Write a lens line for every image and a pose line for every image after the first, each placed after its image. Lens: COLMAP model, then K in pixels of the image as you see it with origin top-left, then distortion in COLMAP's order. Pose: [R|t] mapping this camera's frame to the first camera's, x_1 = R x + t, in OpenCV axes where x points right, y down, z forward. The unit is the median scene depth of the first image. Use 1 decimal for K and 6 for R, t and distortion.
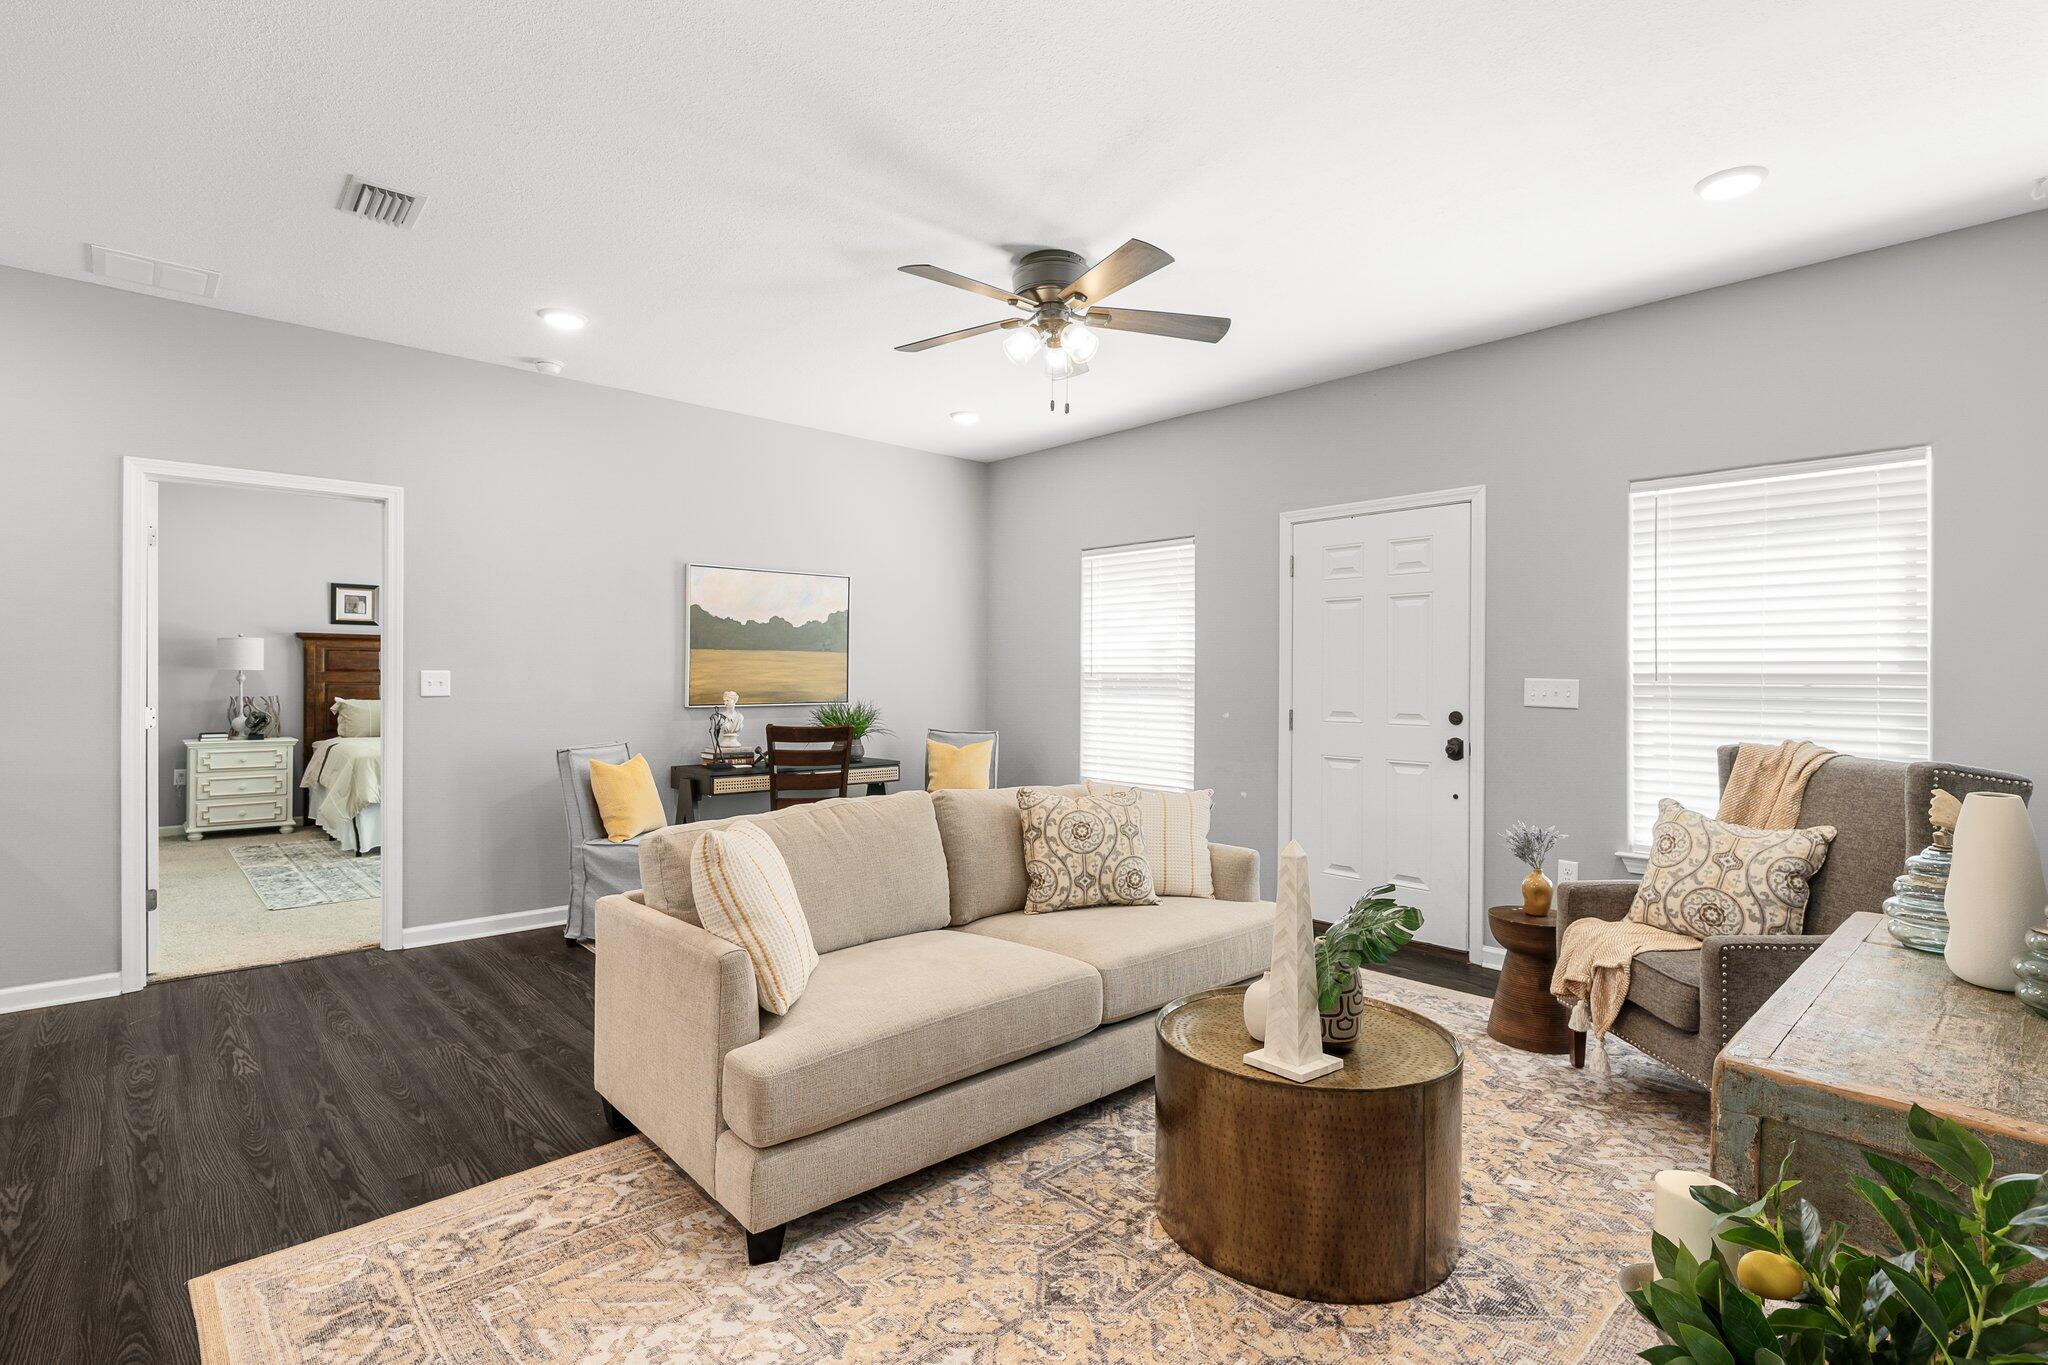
lens RADIAL K [[976.5, 0, 1027.3], [0, 976.5, 680.8], [0, 0, 1]] dist [-0.004535, 0.002243]
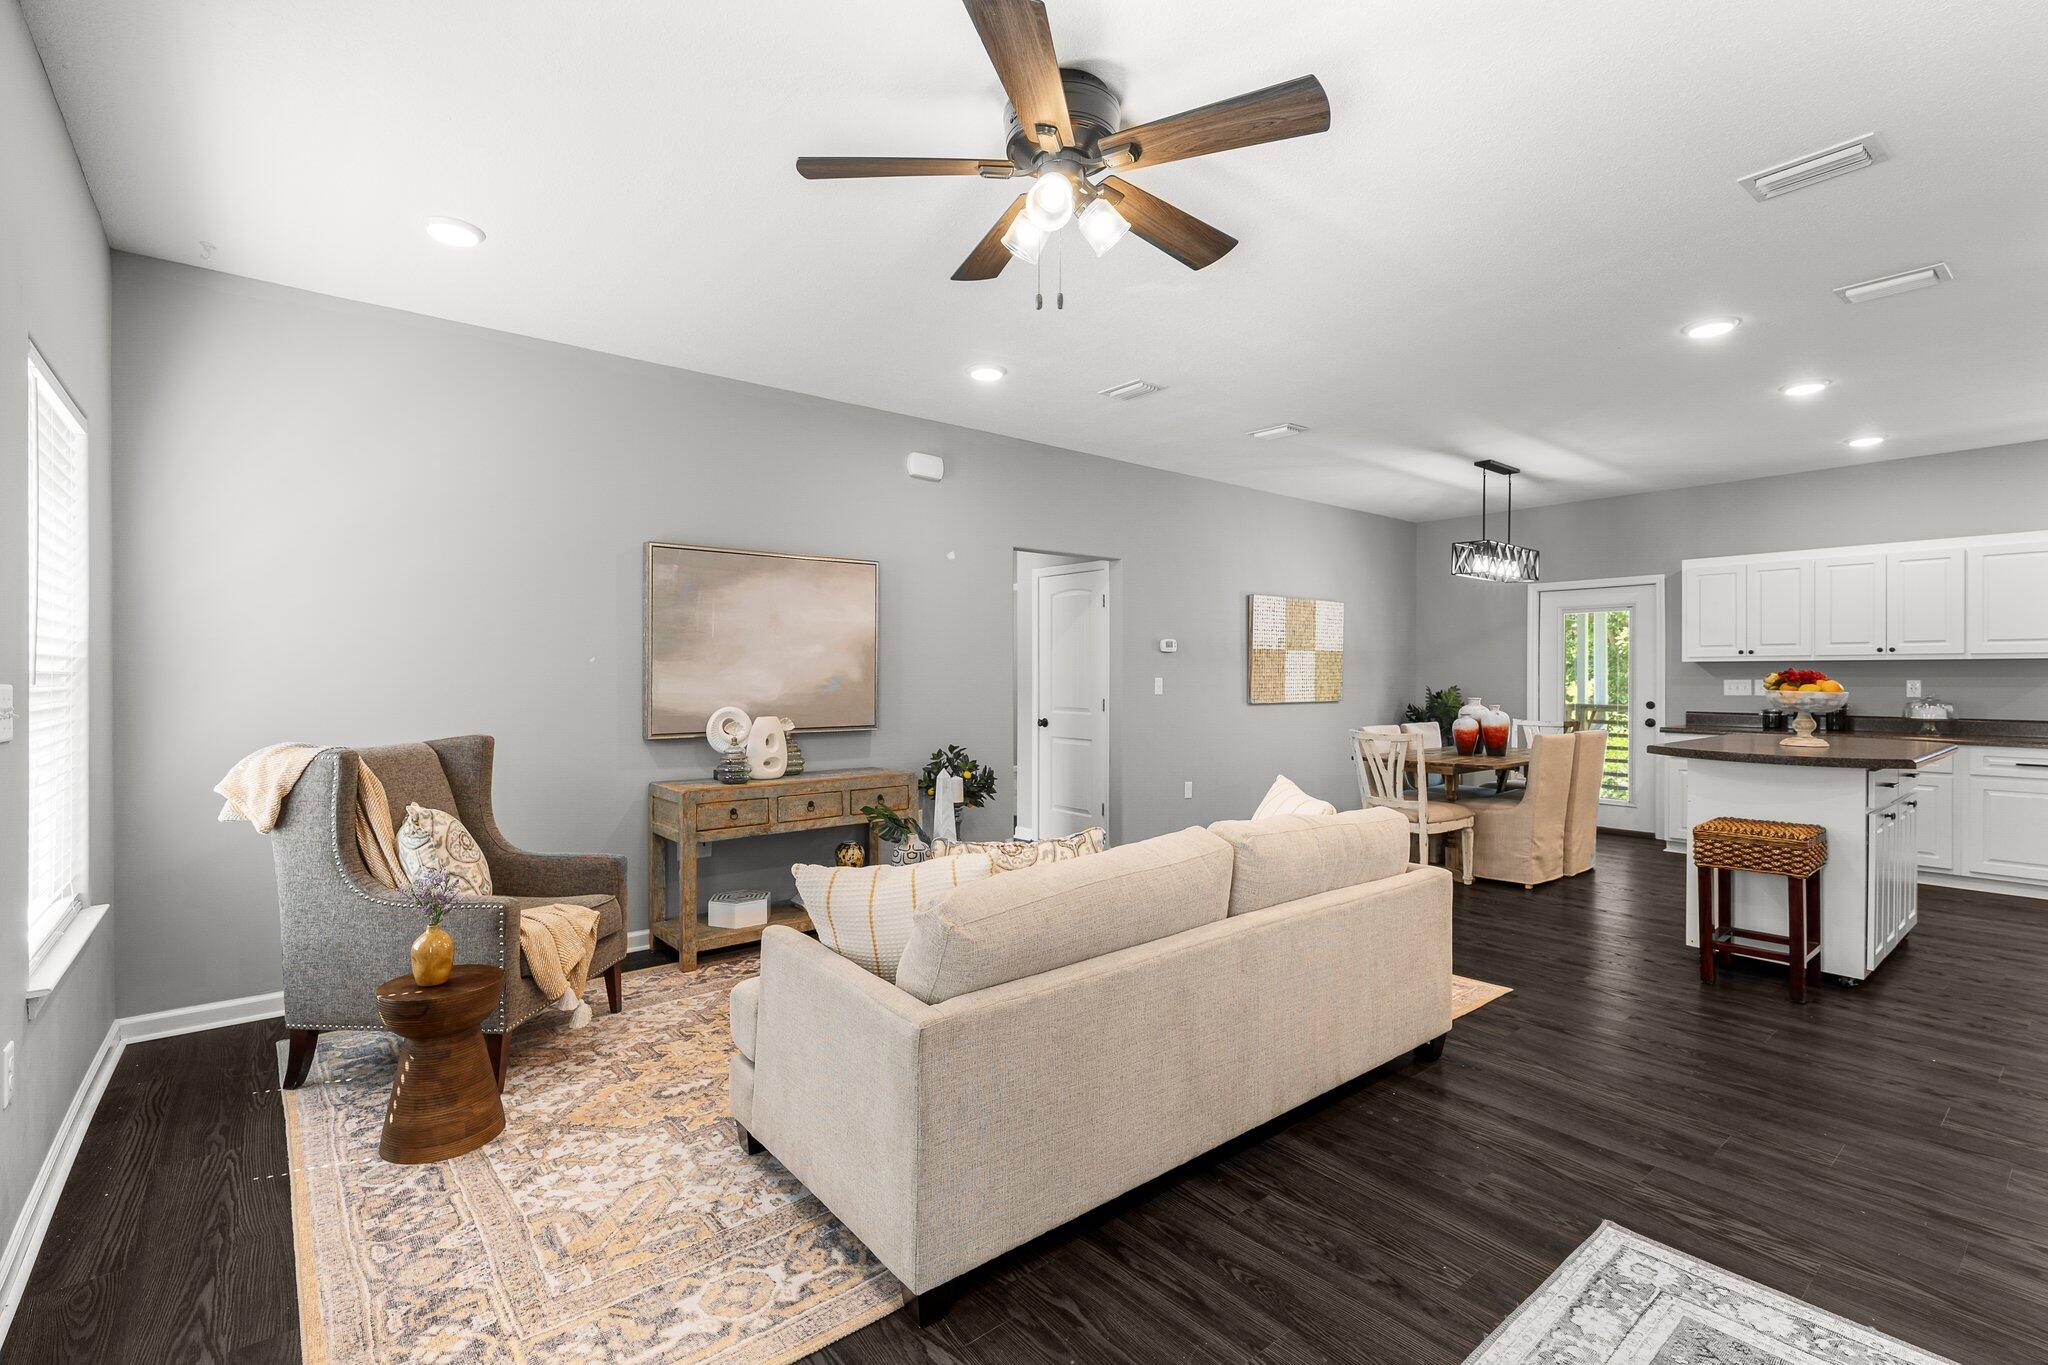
lens RADIAL K [[927.3, 0, 1017.3], [0, 927.3, 678.4], [0, 0, 1]] dist [-0.000611, 0.000238]
pose [[-0.997719, -0.009164, 0.066880, 0.007068], [-0.008632, 0.999929, 0.008240, -0.007772], [-0.066951, 0.007643, -0.997727, 1.018686]]
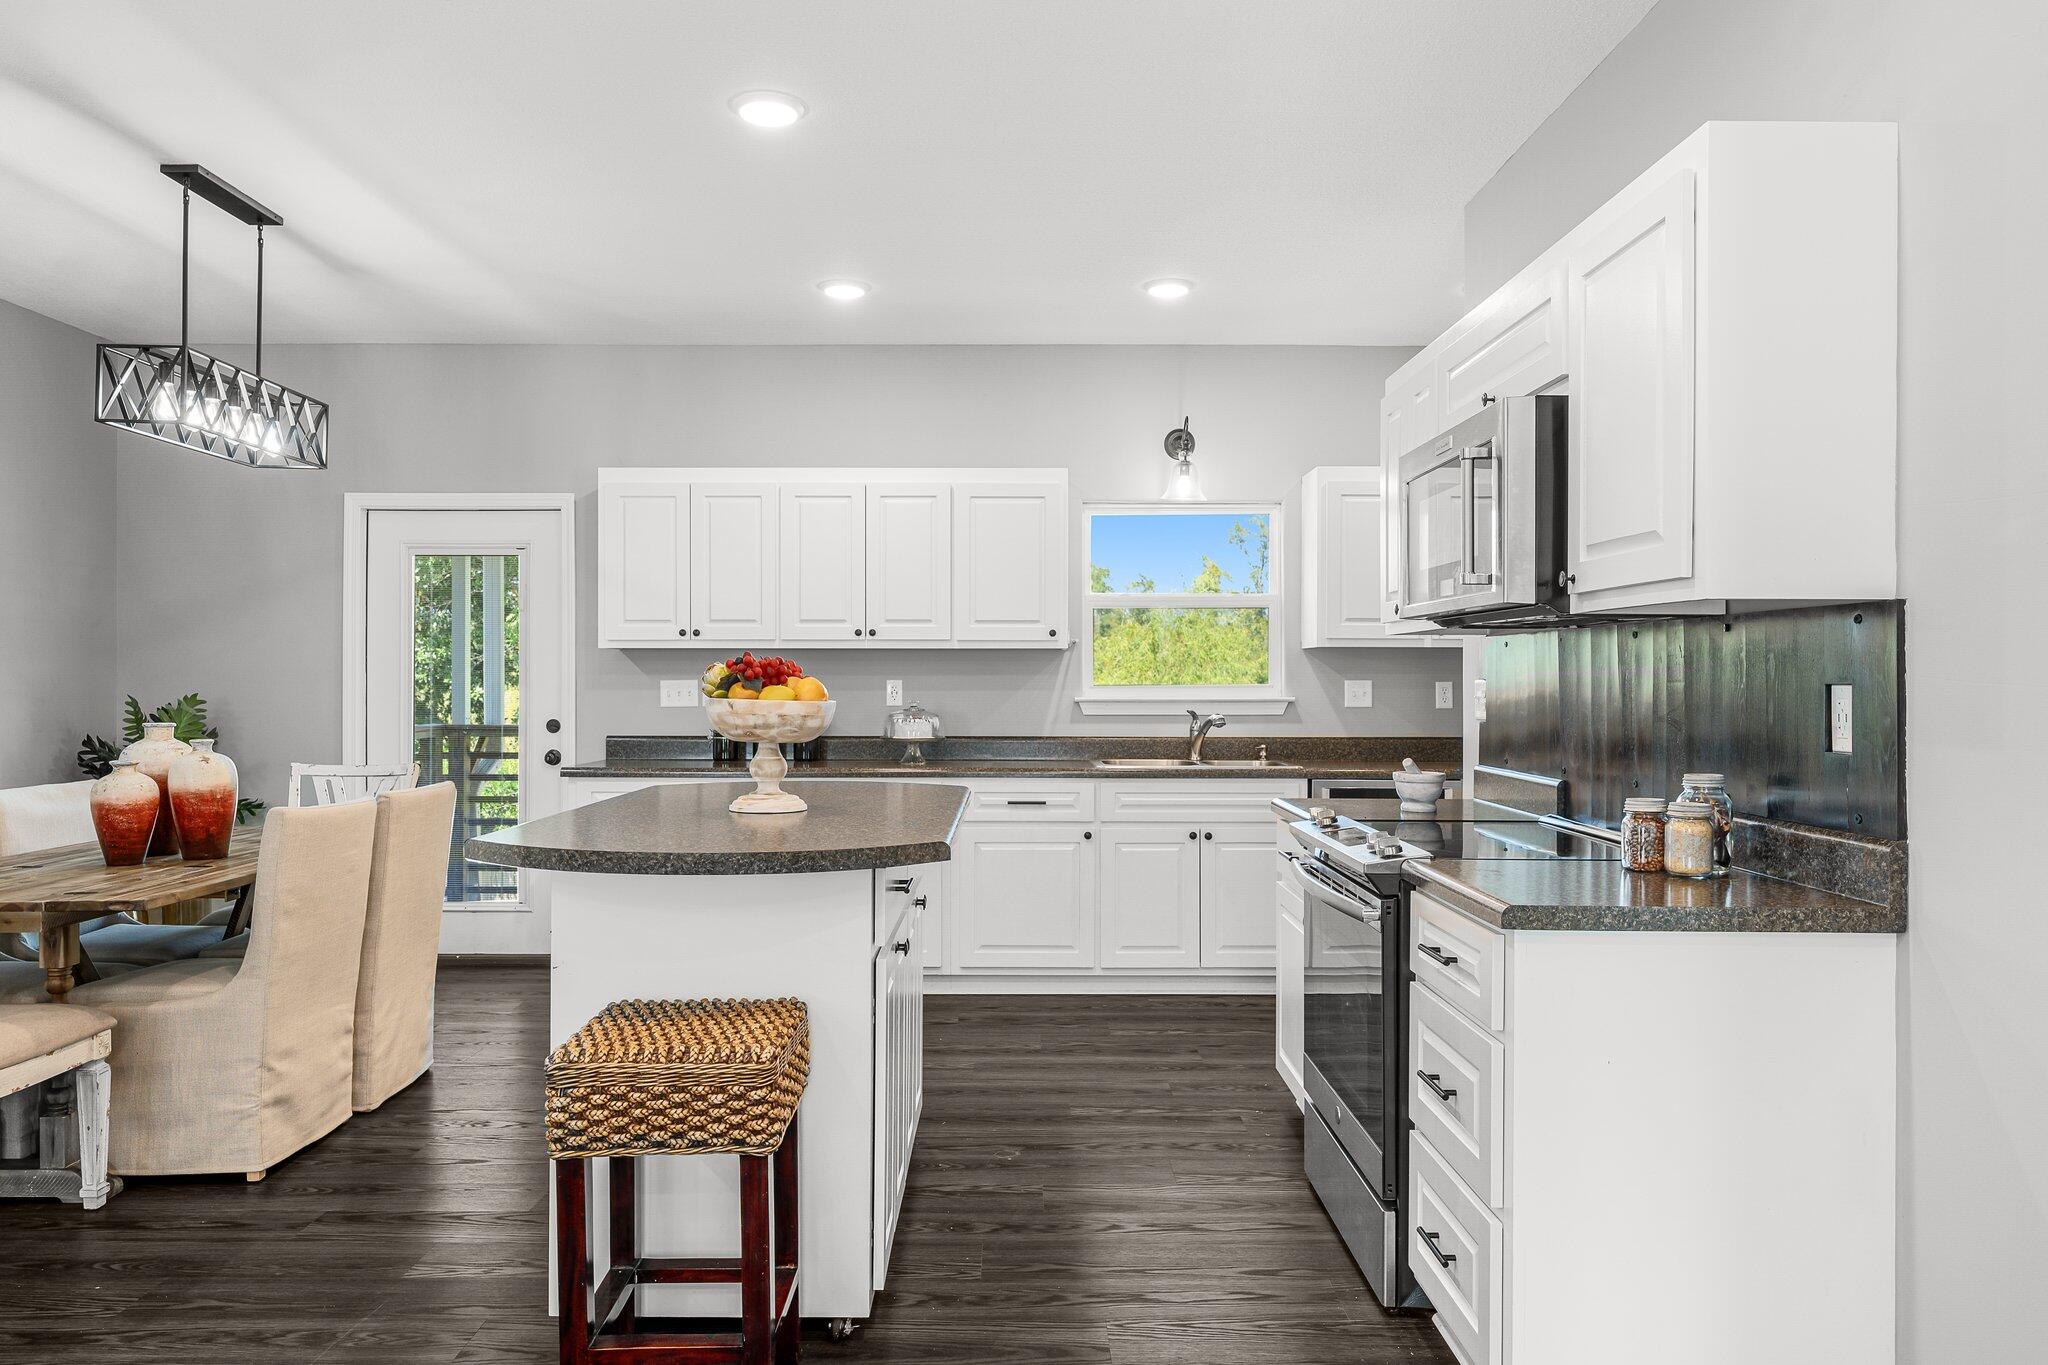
lens RADIAL K [[1370.6, 0, 1022.7], [0, 1370.6, 671.4], [0, 0, 1]] dist [0.003041, -0.003713]
pose [[-0.679490, -0.013026, -0.733569, -0.247525], [-0.010334, 0.999913, -0.008183, -0.004790], [0.733612, 0.002021, -0.679565, 0.671476]]
